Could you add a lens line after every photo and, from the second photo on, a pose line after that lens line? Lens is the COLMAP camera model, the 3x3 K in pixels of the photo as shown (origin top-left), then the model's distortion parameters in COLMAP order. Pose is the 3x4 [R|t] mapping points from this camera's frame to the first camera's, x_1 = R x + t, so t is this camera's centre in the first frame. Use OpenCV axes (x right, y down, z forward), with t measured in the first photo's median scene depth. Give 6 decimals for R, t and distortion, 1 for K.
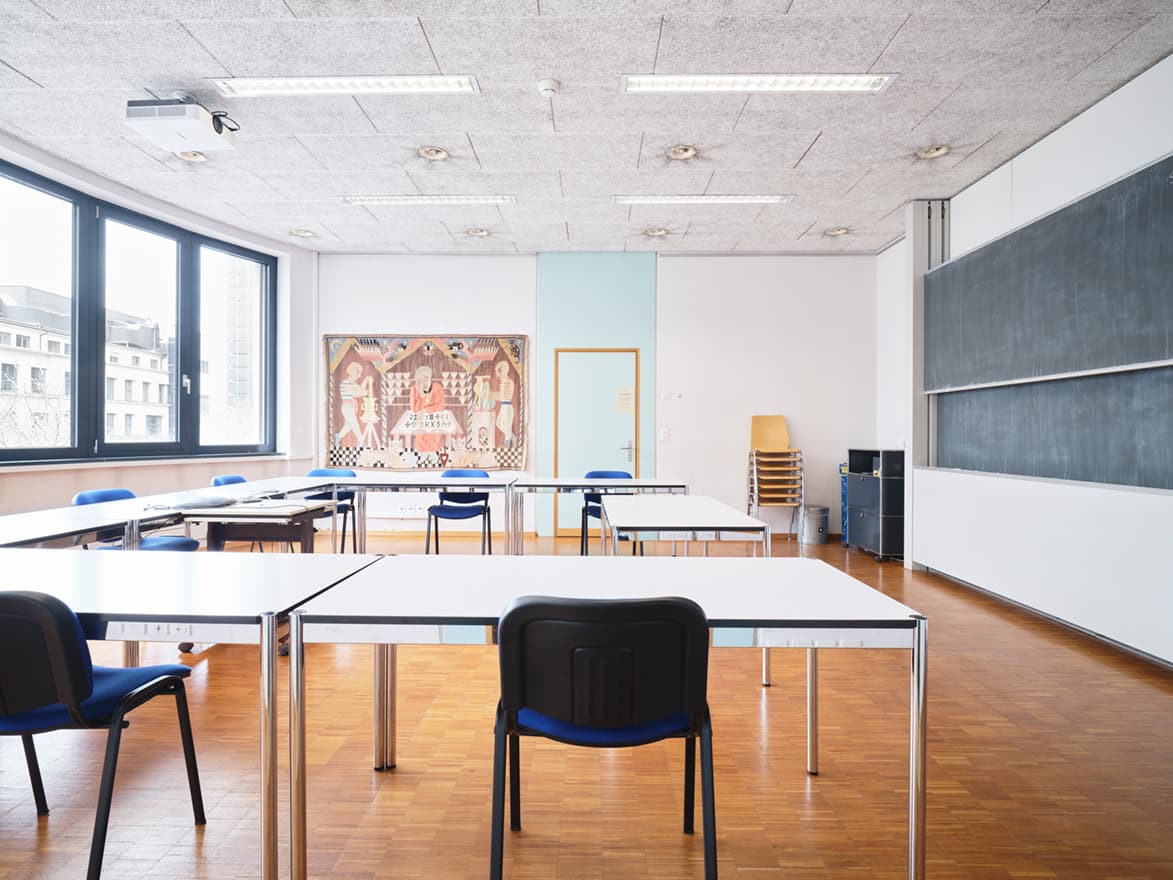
lens RADIAL K [[632.1, 0, 585.1], [0, 632.1, 440.2], [0, 0, 1]] dist [-0.022489, 0.002172]
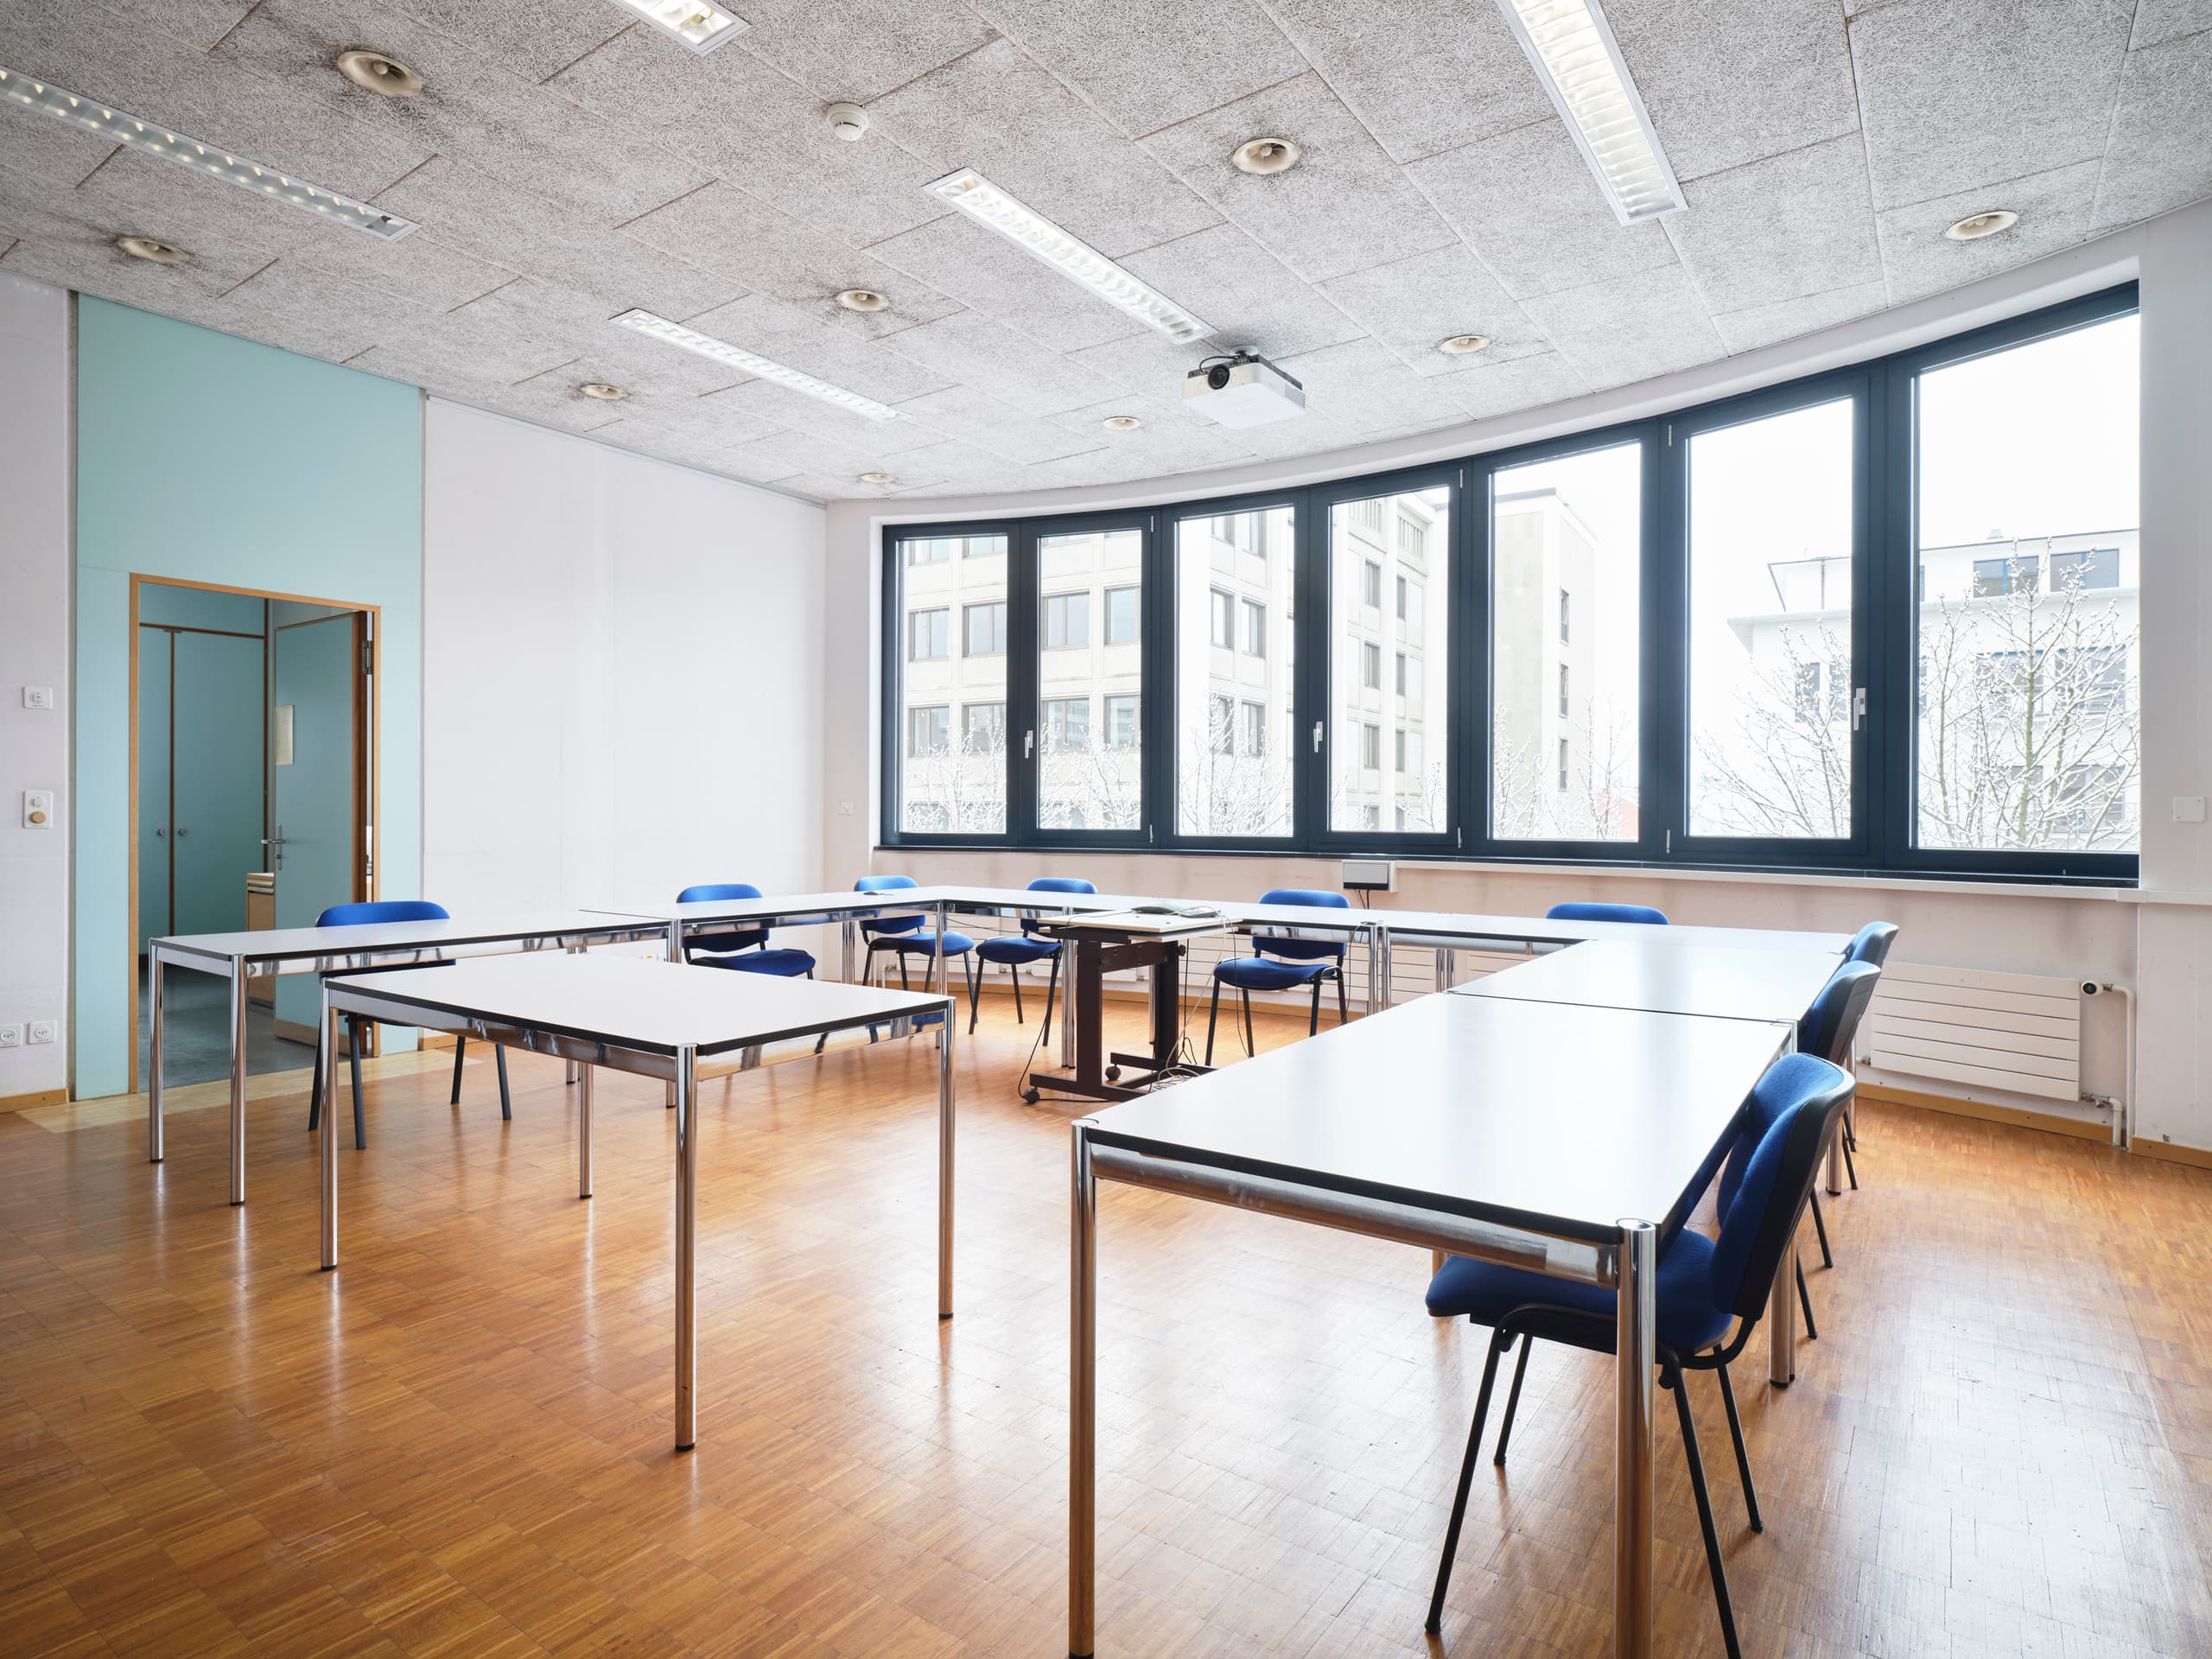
lens RADIAL K [[1191.9, 0, 1104.2], [0, 1191.9, 814.0], [0, 0, 1]] dist [-0.022489, 0.002172]
pose [[-0.572850, -0.005261, -0.819643, 0.422376], [-0.010461, 0.999945, 0.000893, -0.011341], [0.819593, 0.009086, -0.572874, 1.229837]]
